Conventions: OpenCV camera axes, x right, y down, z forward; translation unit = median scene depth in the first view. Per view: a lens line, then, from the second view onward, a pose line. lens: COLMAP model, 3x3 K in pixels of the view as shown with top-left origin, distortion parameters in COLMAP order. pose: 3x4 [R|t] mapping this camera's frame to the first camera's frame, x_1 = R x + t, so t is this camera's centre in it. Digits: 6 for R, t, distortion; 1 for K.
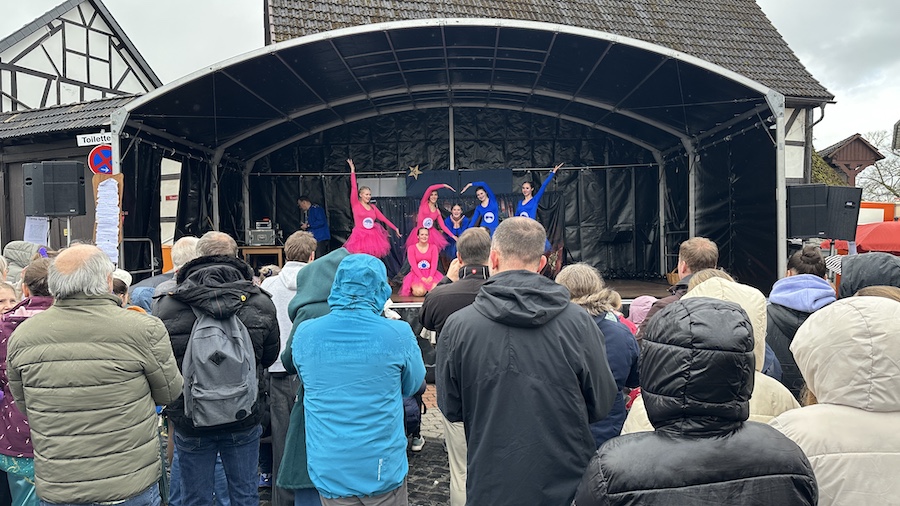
lens RADIAL K [[623.0, 0, 450.0], [0, 623.0, 253.0], [0, 0, 1]] dist [0.078158, -0.108570]
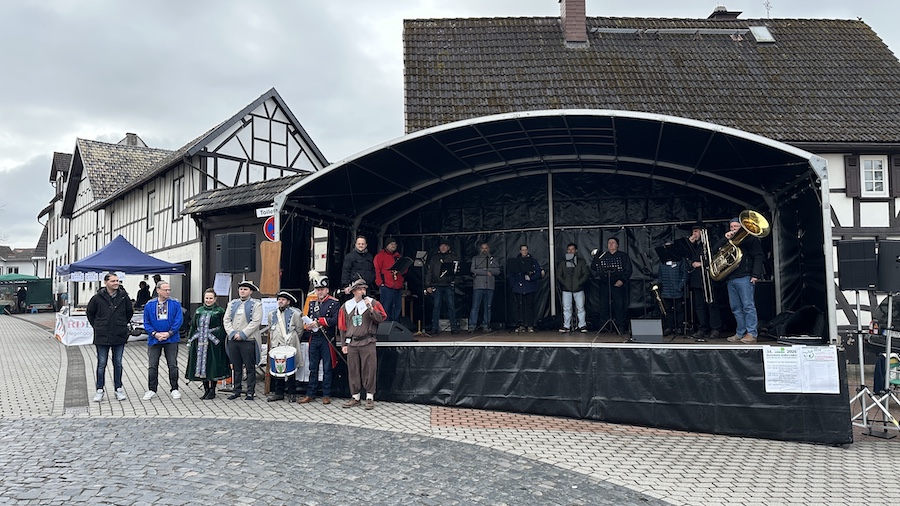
lens RADIAL K [[623.0, 0, 450.0], [0, 623.0, 253.0], [0, 0, 1]] dist [0.078158, -0.108570]
pose [[0.969980, -0.012565, -0.242858, 0.077666], [-0.007105, 0.996774, -0.079949, 0.003393], [0.243079, 0.079275, 0.966762, -0.106776]]
